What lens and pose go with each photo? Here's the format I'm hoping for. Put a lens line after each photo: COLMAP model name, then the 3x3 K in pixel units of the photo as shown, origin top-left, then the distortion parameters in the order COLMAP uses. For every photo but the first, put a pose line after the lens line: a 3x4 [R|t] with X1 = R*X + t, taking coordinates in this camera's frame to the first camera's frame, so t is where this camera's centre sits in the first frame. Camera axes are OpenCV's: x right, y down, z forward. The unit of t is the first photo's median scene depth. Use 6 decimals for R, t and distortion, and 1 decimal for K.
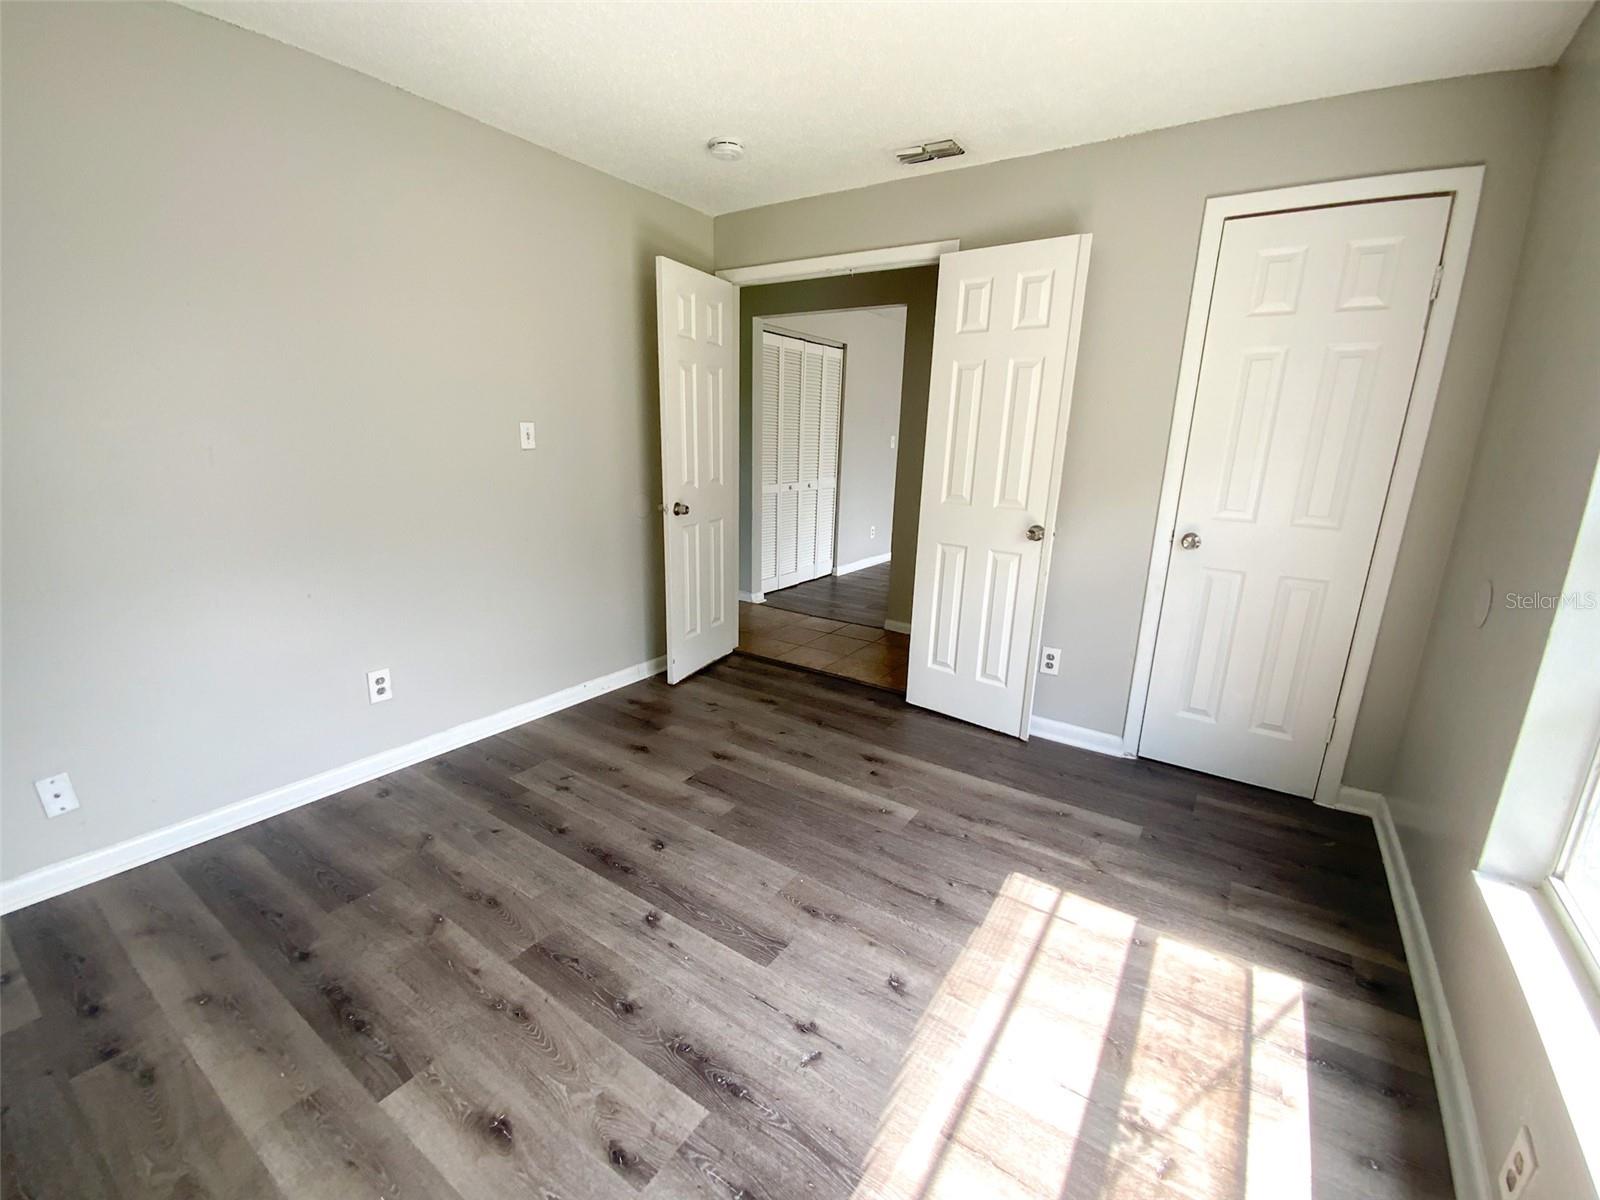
lens RADIAL K [[652.2, 0, 794.9], [0, 652.2, 602.5], [0, 0, 1]] dist [0.034127, -0.026182]
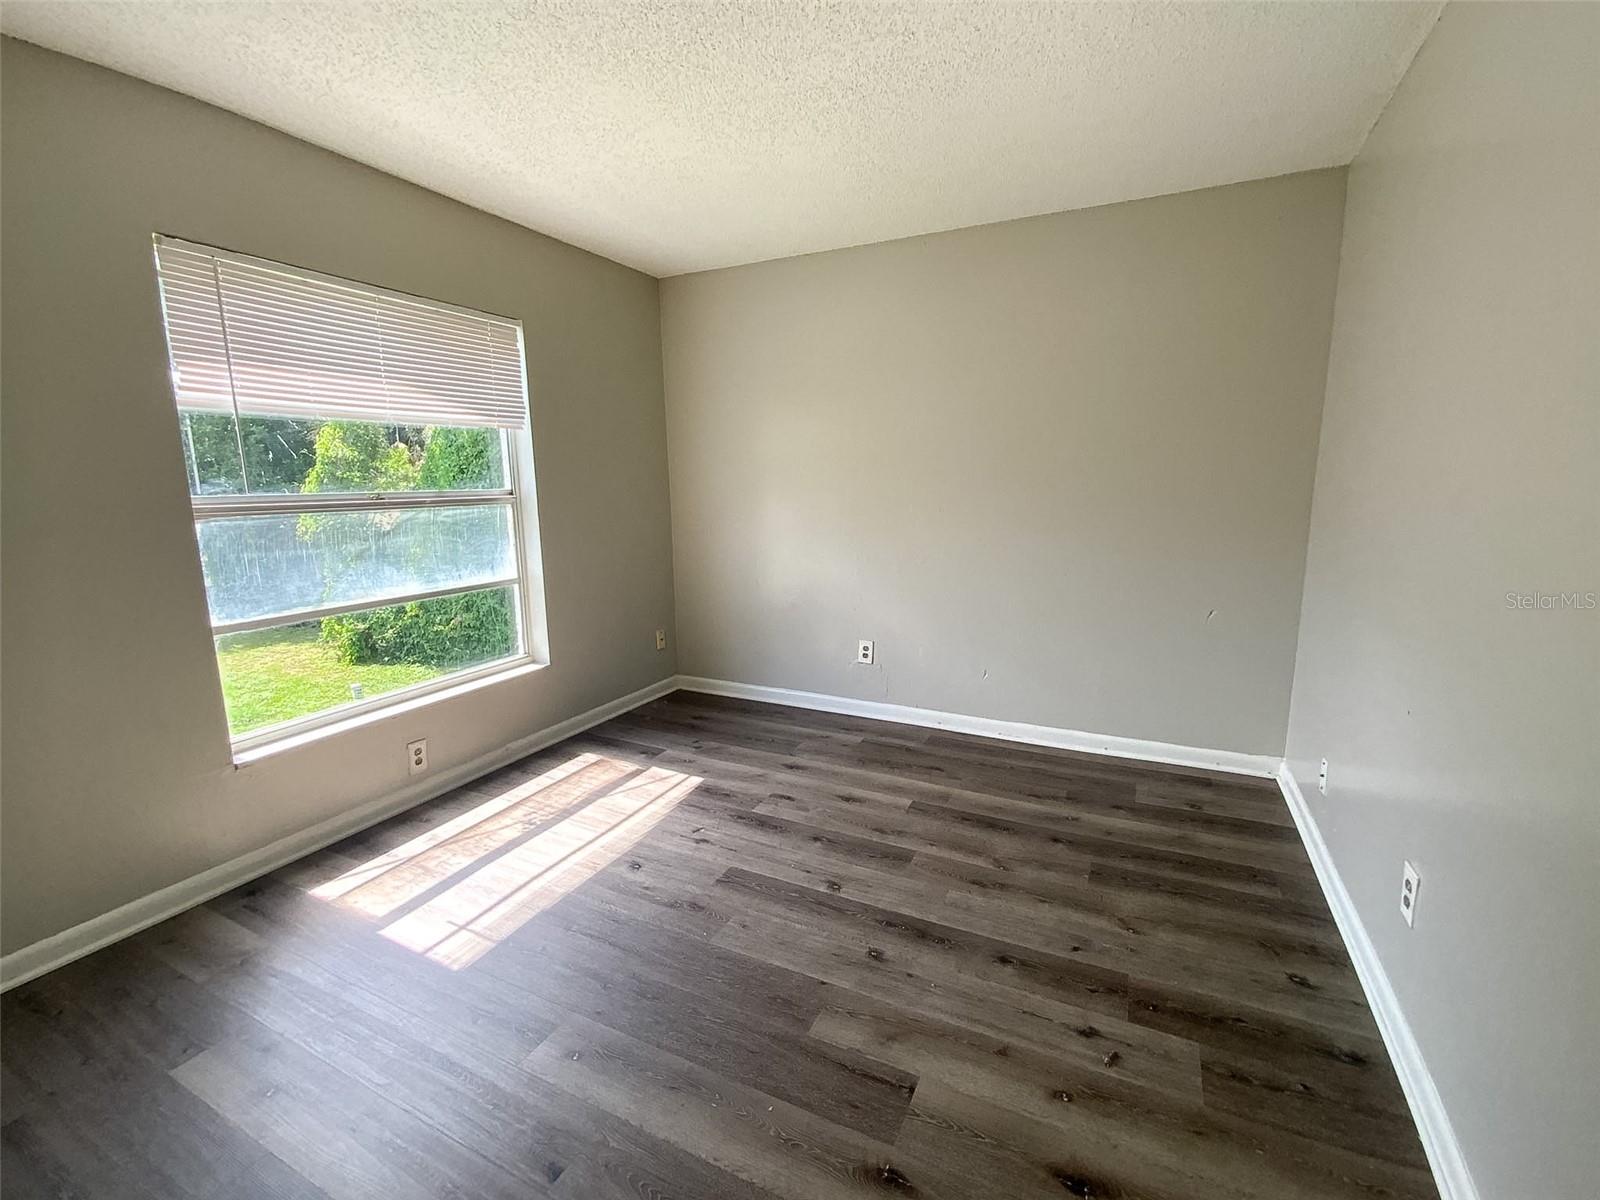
lens RADIAL K [[672.2, 0, 803.9], [0, 672.2, 602.8], [0, 0, 1]] dist [0.018223, -0.019601]
pose [[-0.987355, 0.016347, -0.157679, 0.017136], [-0.051308, 0.908175, 0.415433, -0.472181], [0.149991, 0.418270, -0.895853, 1.859957]]
